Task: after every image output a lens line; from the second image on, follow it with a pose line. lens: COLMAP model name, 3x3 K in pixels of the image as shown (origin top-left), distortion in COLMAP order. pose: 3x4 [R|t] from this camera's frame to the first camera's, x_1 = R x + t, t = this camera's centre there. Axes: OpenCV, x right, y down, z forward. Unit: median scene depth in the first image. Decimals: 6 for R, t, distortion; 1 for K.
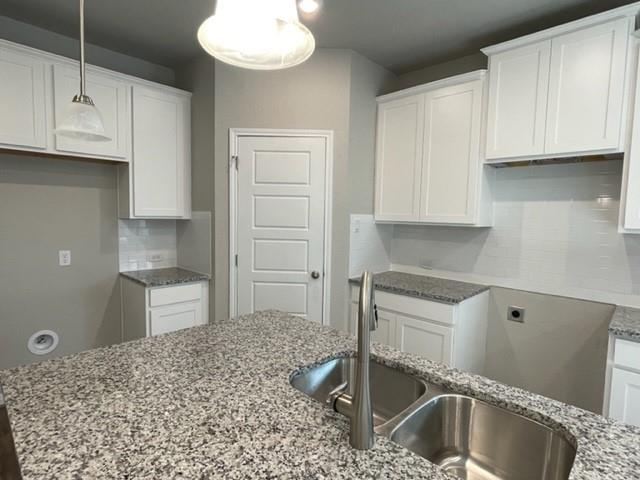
lens RADIAL K [[341.2, 0, 318.6], [0, 341.2, 239.7], [0, 0, 1]] dist [-0.004546, 0.000250]
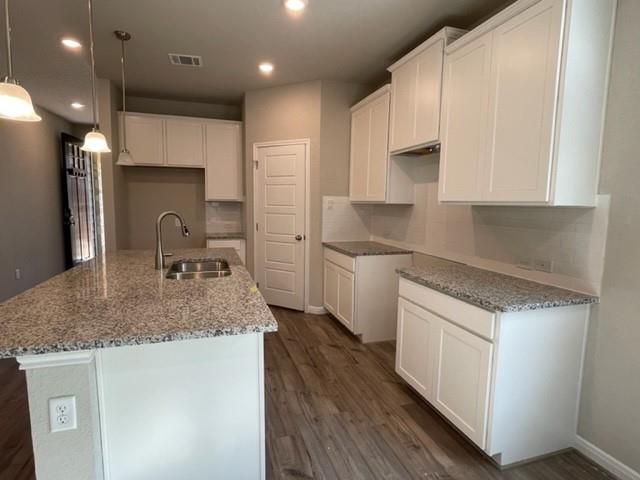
lens RADIAL K [[341.2, 0, 321.0], [0, 341.2, 239.3], [0, 0, 1]] dist [-0.004546, 0.000250]
pose [[0.881152, 0.041379, -0.471019, 0.782965], [-0.029847, 0.999044, 0.031931, 0.060928], [0.471890, -0.014078, 0.881545, -0.260222]]
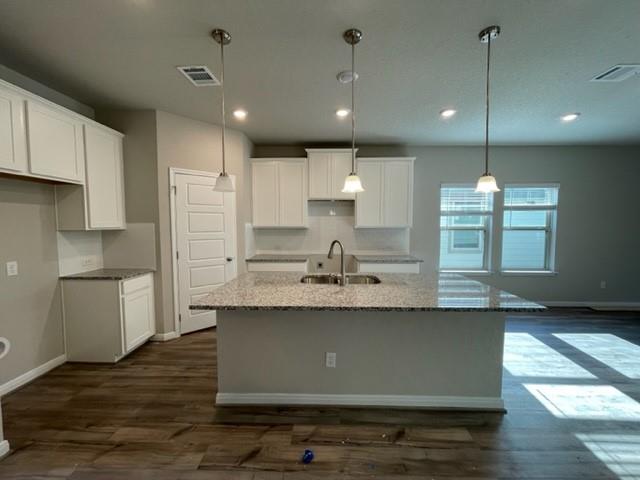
lens RADIAL K [[254.6, 0, 318.3], [0, 254.6, 238.3], [0, 0, 1]] dist [-0.004467, -0.001248]
pose [[0.737164, -0.059658, 0.673075, -0.542972], [0.064224, 0.997771, 0.018098, 0.005616], [-0.672655, 0.029886, 0.739353, -0.249983]]
